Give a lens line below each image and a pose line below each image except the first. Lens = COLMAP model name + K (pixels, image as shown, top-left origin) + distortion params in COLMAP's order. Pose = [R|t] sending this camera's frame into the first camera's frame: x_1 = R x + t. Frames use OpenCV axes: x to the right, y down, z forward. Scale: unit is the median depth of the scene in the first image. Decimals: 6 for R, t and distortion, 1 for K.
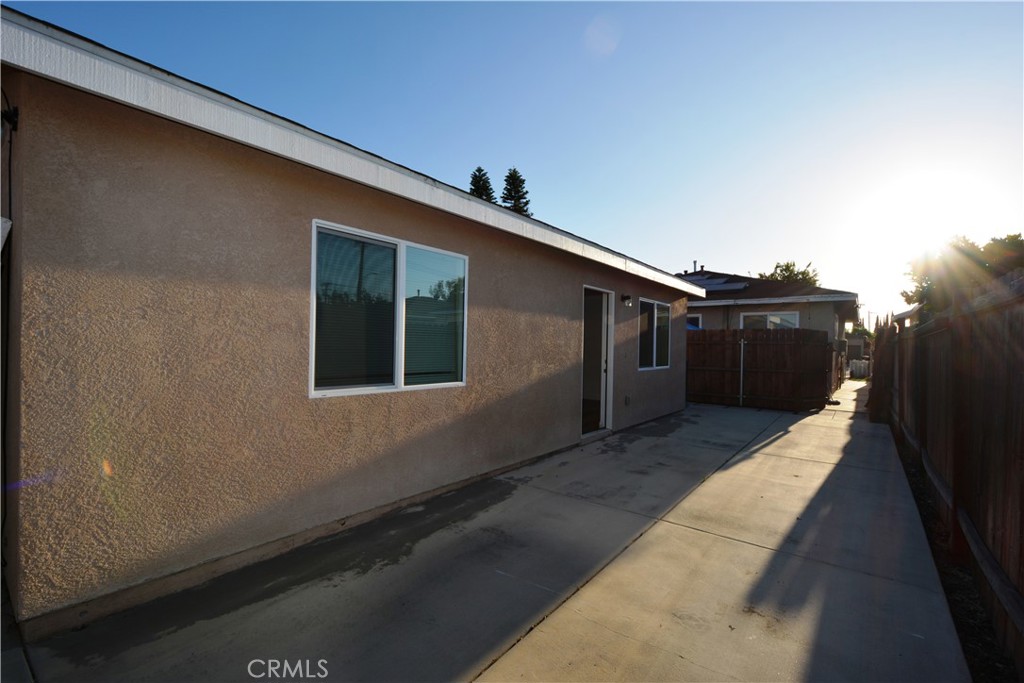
lens RADIAL K [[449.5, 0, 510.2], [0, 449.5, 346.7], [0, 0, 1]] dist [0.006205, -0.008469]
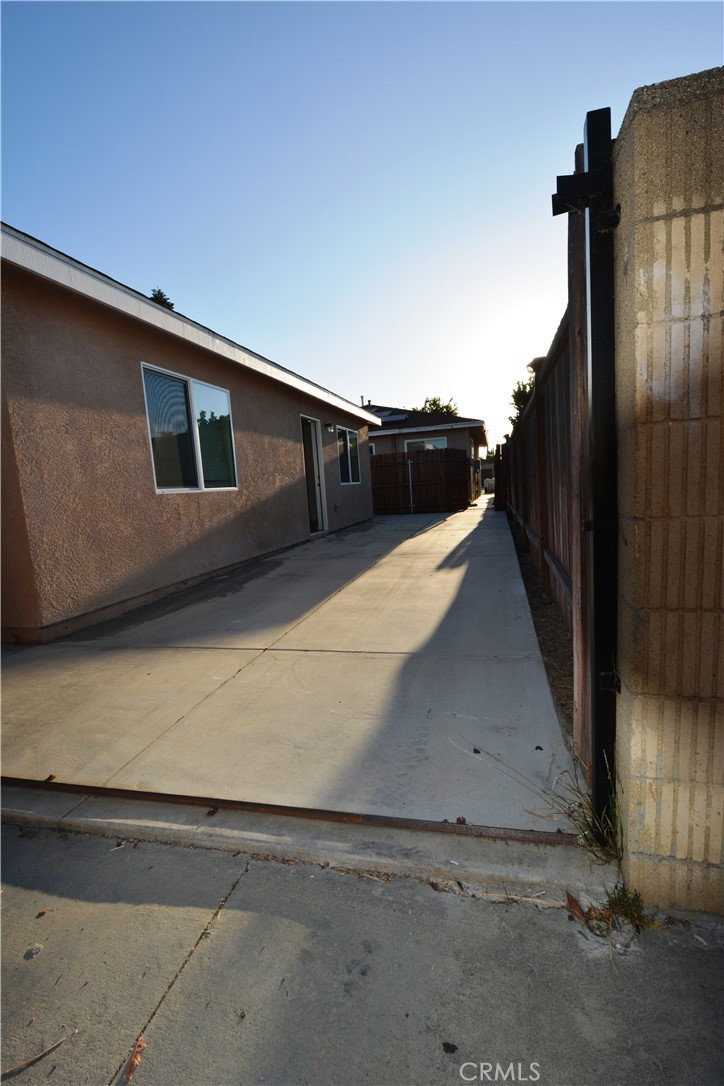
lens RADIAL K [[476.7, 0, 369.9], [0, 476.7, 540.1], [0, 0, 1]] dist [0.006205, -0.008469]
pose [[0.913848, -0.122083, 0.387270, -0.202629], [0.082043, 0.989576, 0.118355, 0.063758], [-0.397682, -0.076386, 0.914338, -0.299515]]
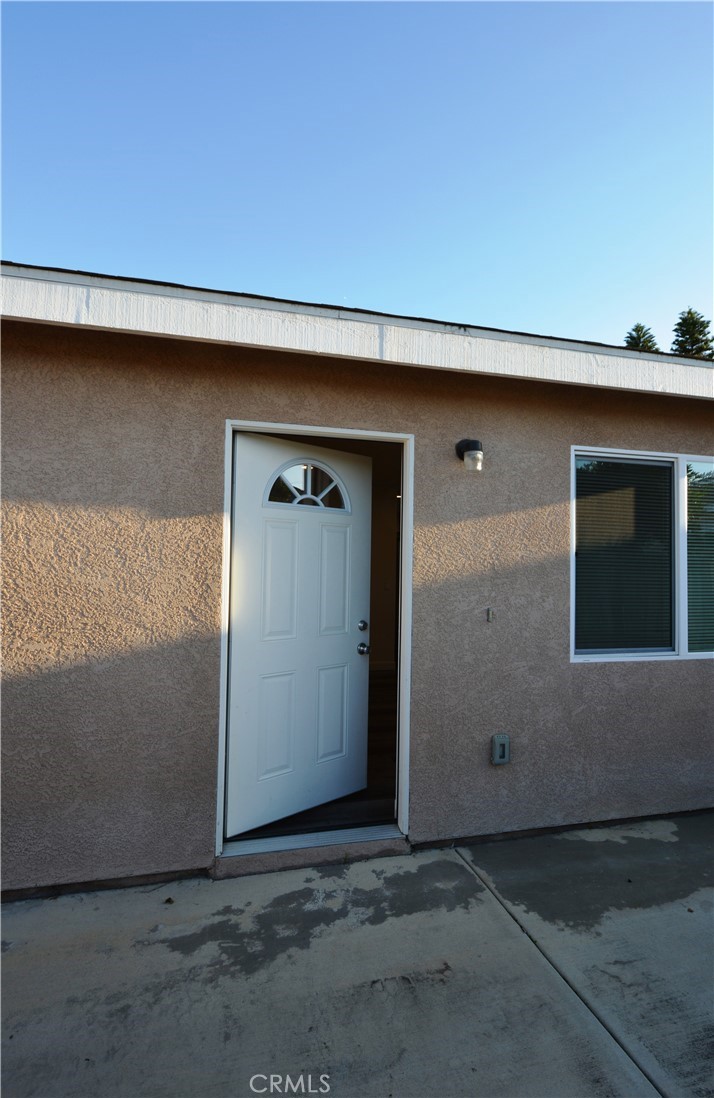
lens RADIAL K [[509.1, 0, 357.0], [0, 509.1, 549.0], [0, 0, 1]] dist [-0.003627, -0.000724]
pose [[0.785195, -0.025128, -0.618739, 0.460007], [-0.005878, 0.998829, -0.048023, -0.013985], [0.619221, 0.041345, 0.784127, 0.699797]]
